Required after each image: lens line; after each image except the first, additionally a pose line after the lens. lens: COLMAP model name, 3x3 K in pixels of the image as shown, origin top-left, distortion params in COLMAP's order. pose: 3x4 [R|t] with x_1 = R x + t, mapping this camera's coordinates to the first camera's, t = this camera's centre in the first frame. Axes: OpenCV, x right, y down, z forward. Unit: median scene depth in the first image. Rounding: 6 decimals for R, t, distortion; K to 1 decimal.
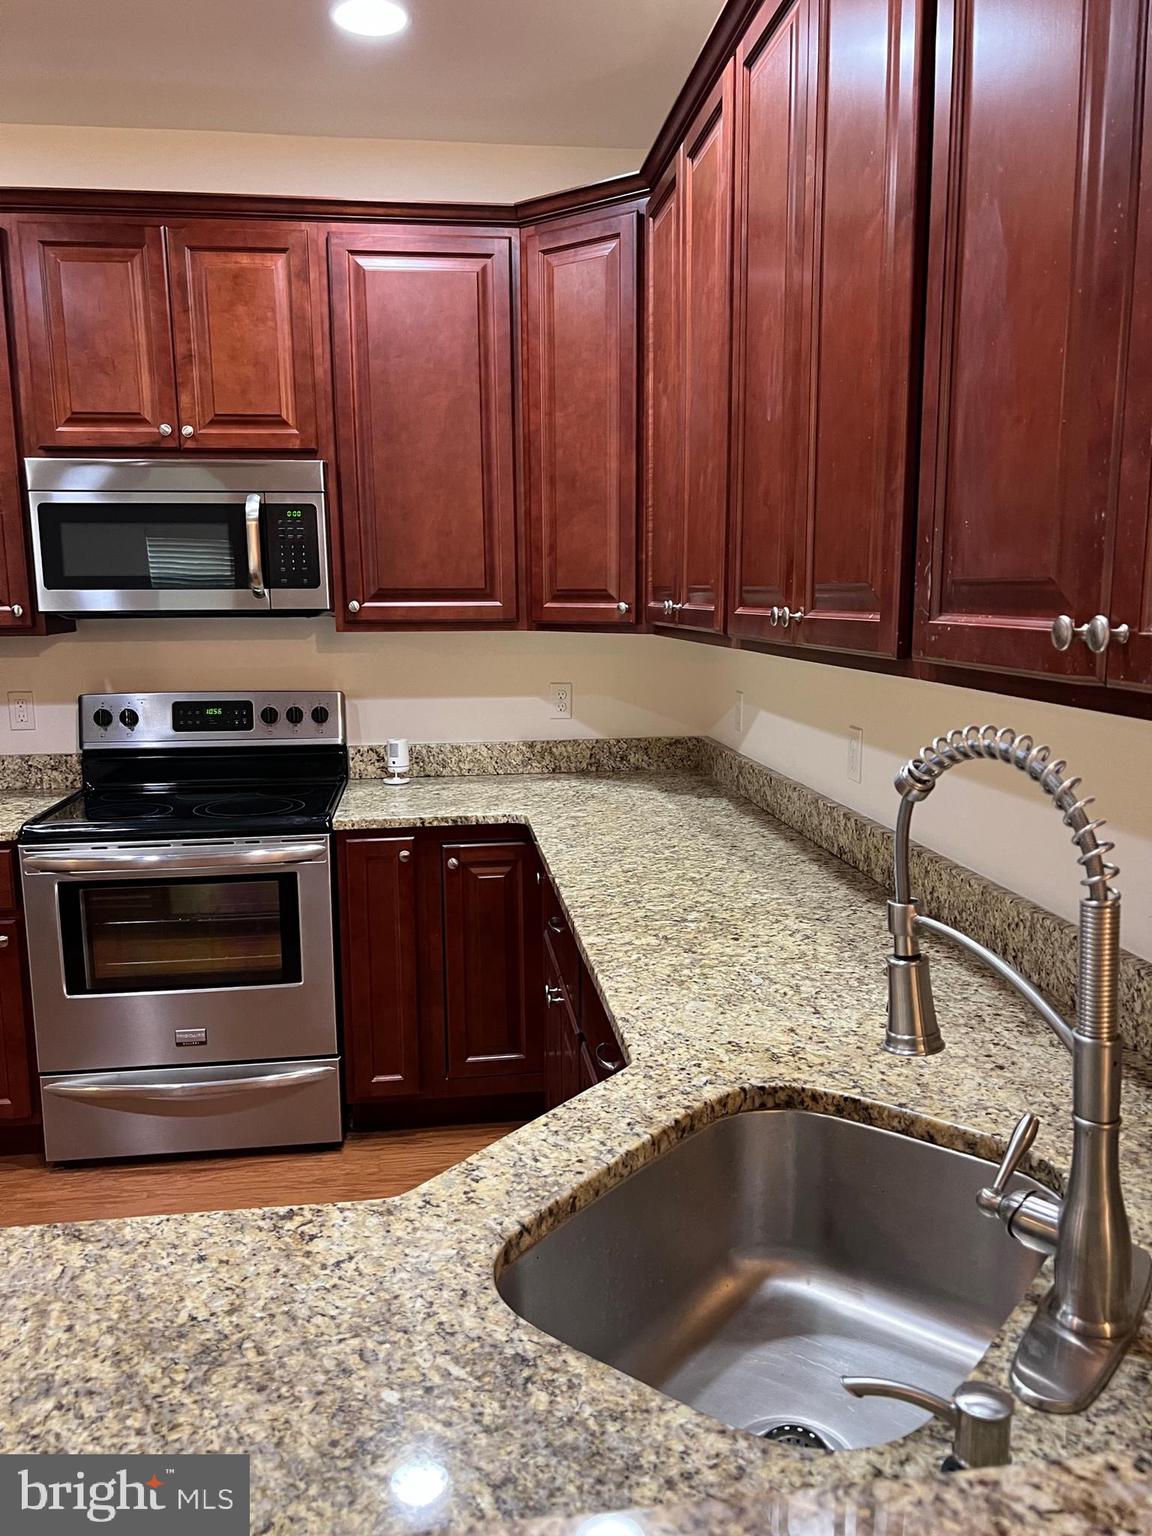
lens RADIAL K [[1164.9, 0, 577.7], [0, 1164.9, 774.2], [0, 0, 1]] dist [0.067388, -0.055586]
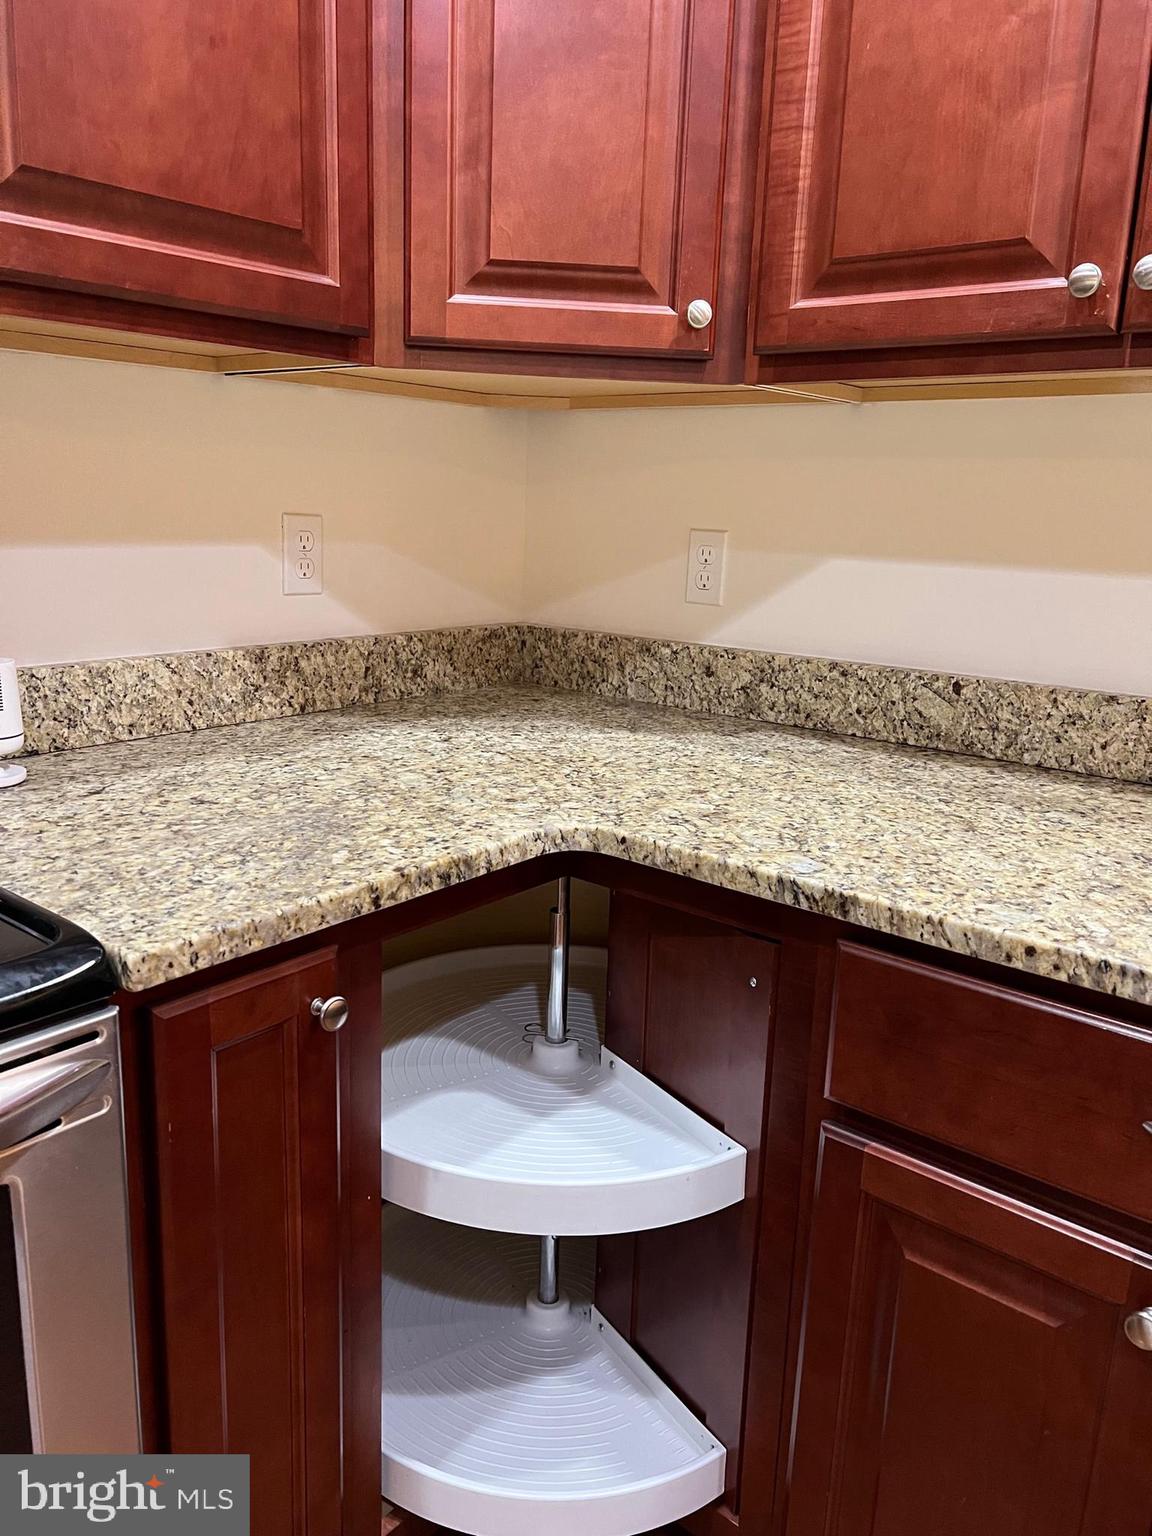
lens RADIAL K [[1164.9, 0, 575.0], [0, 1164.9, 761.2], [0, 0, 1]] dist [0.067388, -0.055586]
pose [[0.716390, -0.119509, 0.687389, -0.262450], [0.067327, 0.992464, 0.102382, -0.022835], [-0.694445, -0.027066, 0.719037, 0.602334]]
